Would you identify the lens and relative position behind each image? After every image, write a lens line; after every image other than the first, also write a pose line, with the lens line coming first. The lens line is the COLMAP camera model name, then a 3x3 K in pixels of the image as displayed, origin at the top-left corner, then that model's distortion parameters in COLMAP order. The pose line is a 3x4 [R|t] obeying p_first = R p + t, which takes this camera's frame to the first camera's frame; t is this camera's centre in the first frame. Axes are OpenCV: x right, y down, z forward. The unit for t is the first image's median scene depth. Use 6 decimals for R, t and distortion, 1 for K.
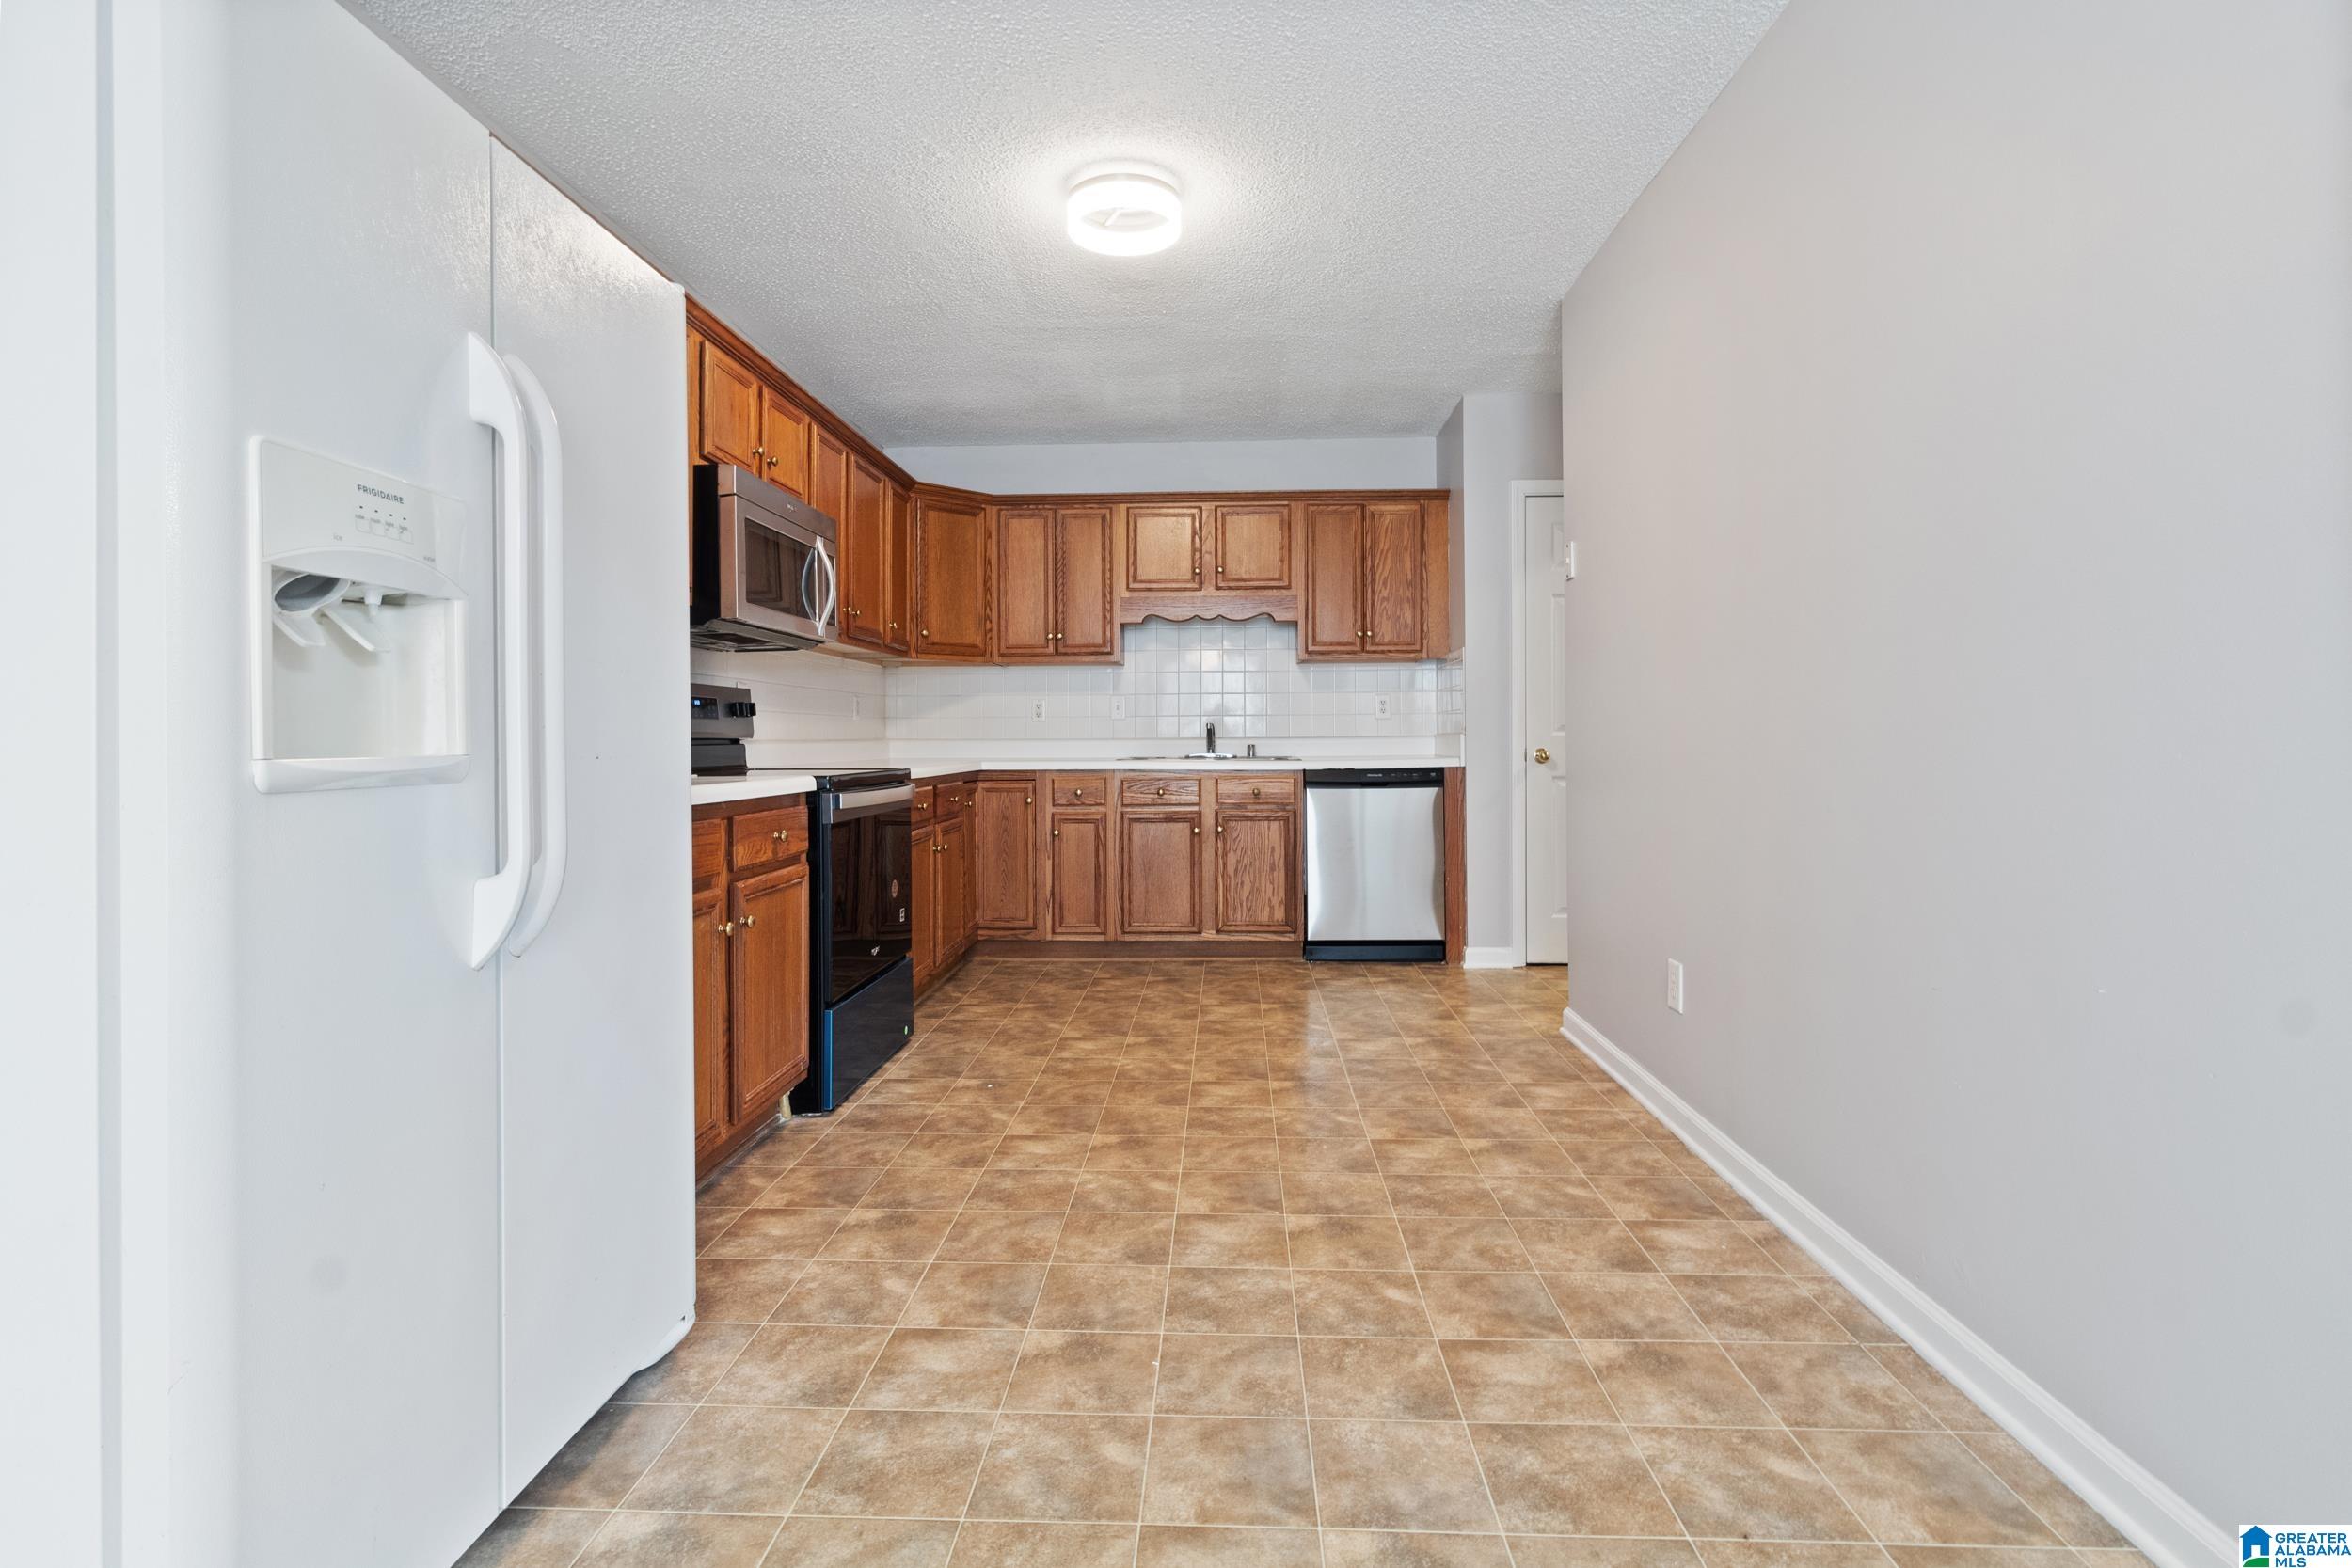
lens RADIAL K [[1100.5, 0, 1173.8], [0, 1100.5, 764.9], [0, 0, 1]] dist [-0.000053, -0.000052]
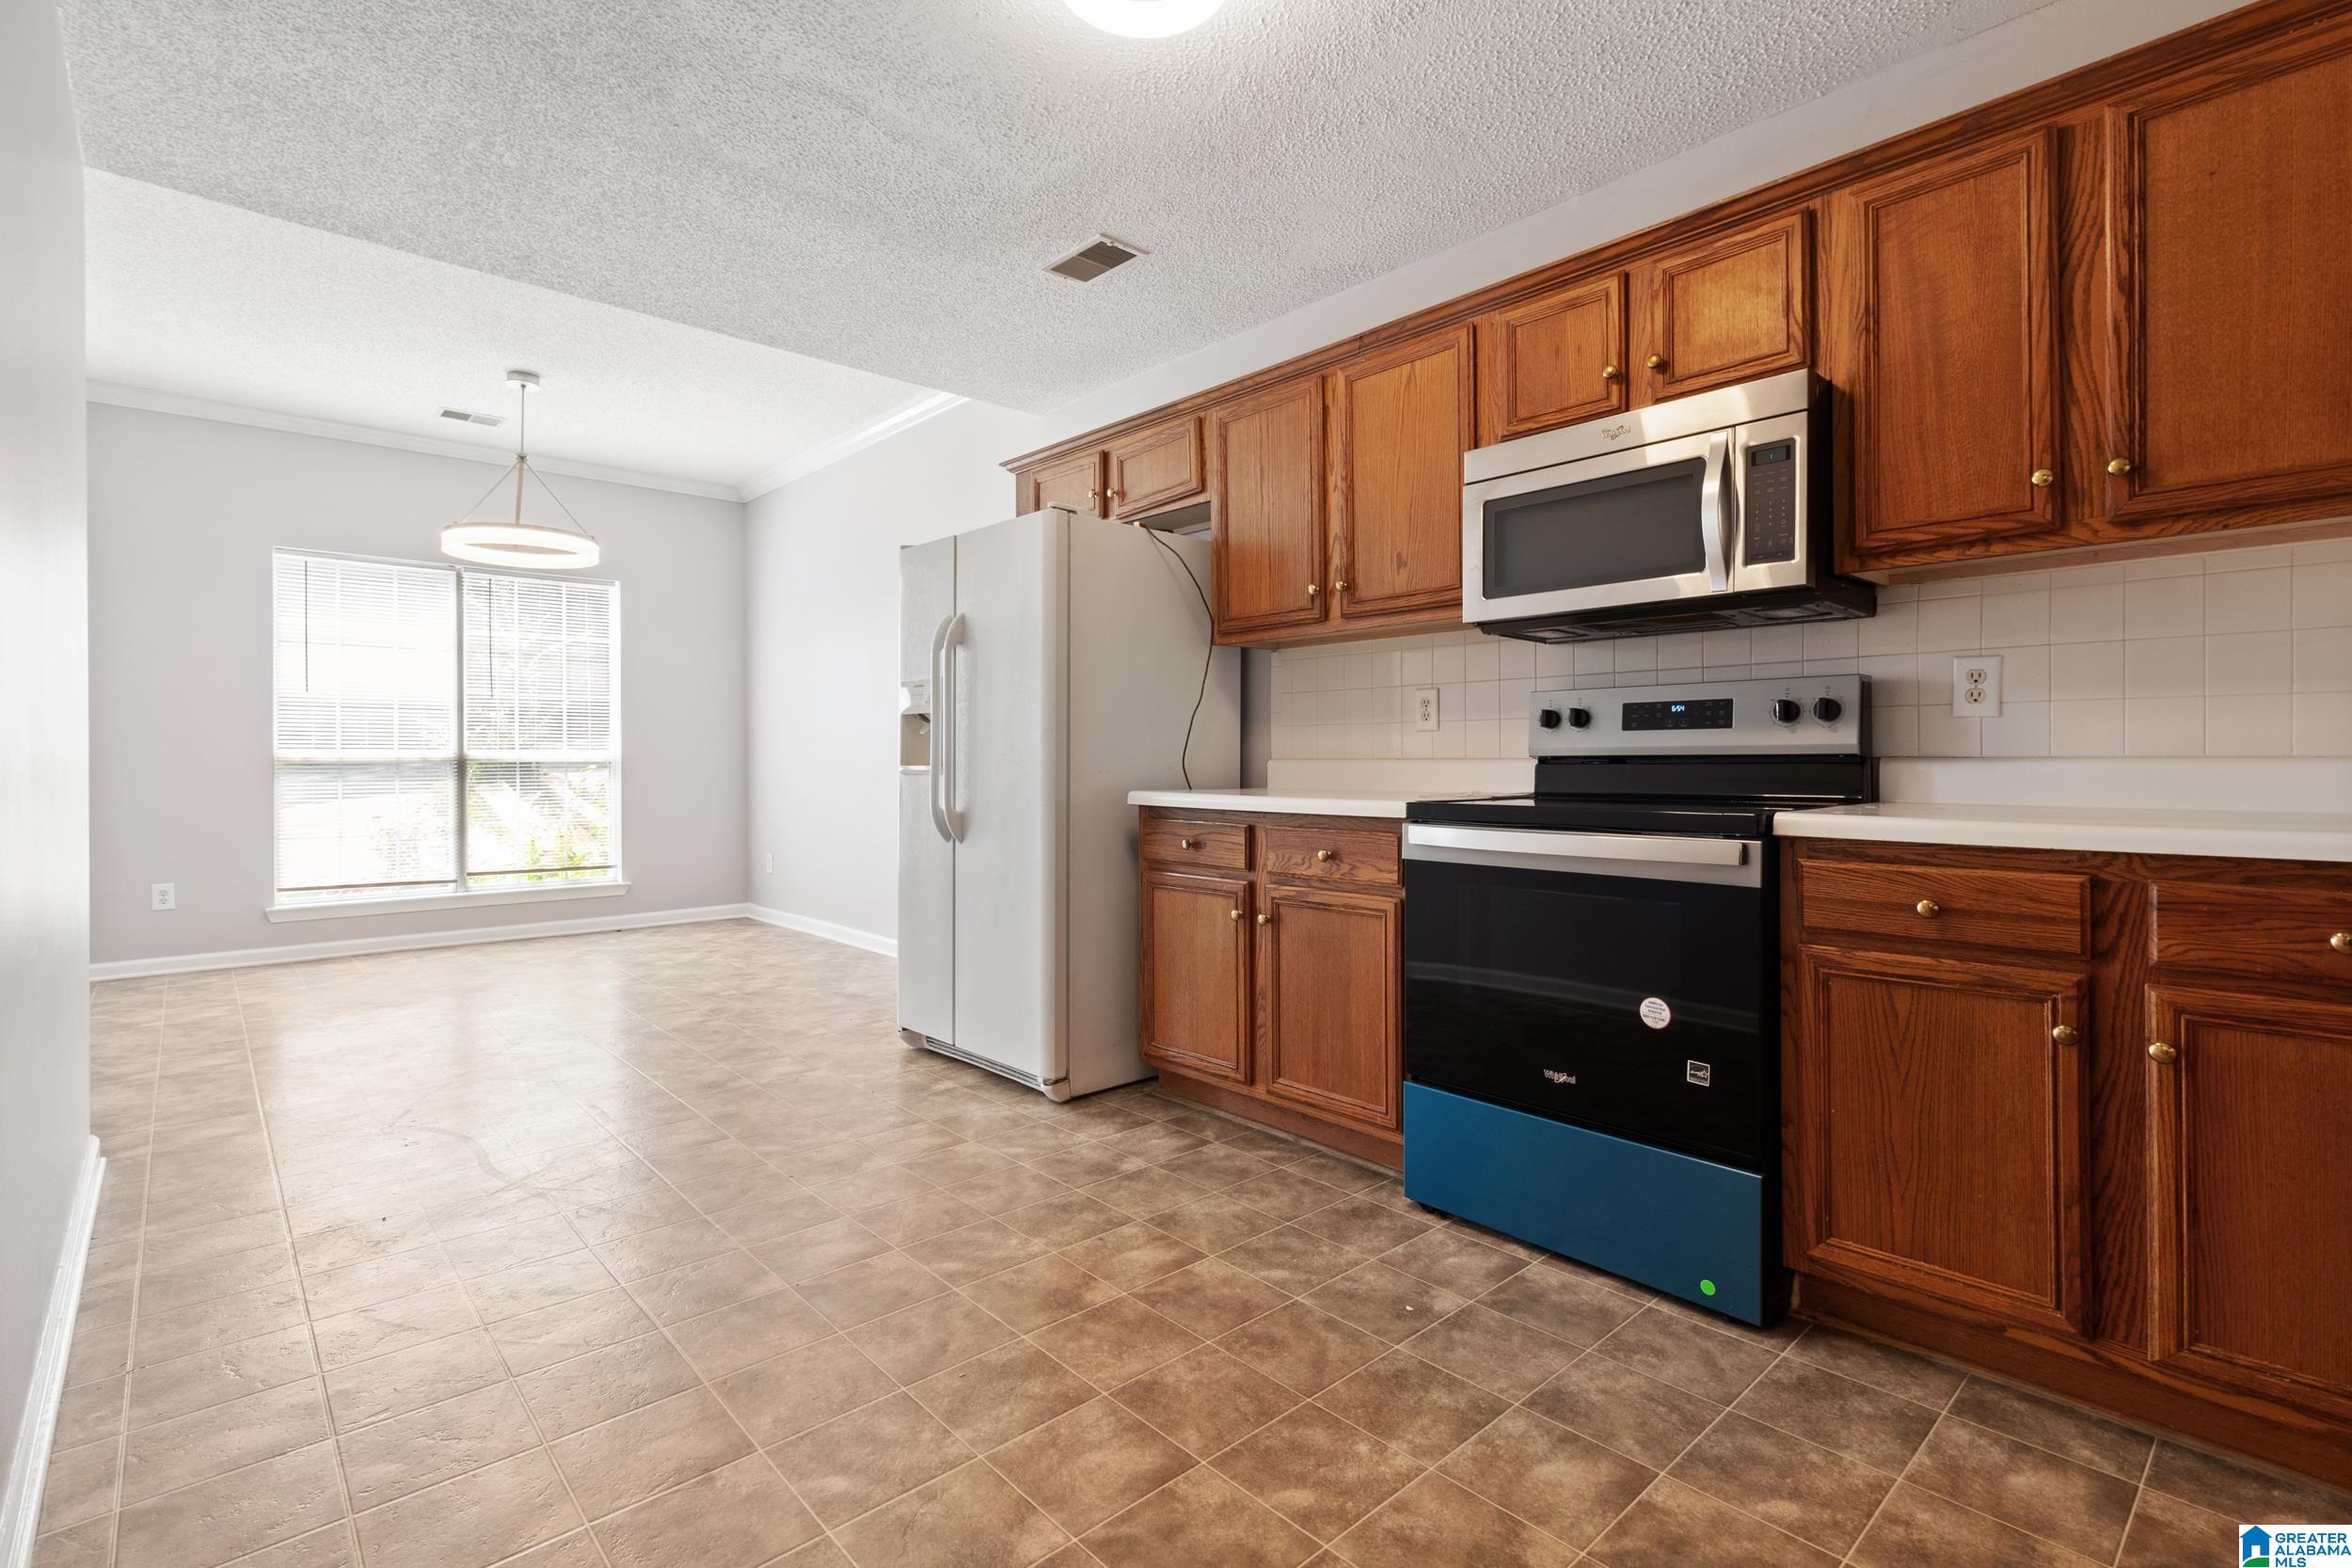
lens RADIAL K [[1100.5, 0, 1173.8], [0, 1100.5, 764.8], [0, 0, 1]] dist [-0.000053, -0.000052]
pose [[-0.711070, 0.011385, -0.703029, 0.437600], [-0.008270, 0.999664, 0.024554, -0.039524], [0.703073, 0.023274, -0.710737, 1.600350]]
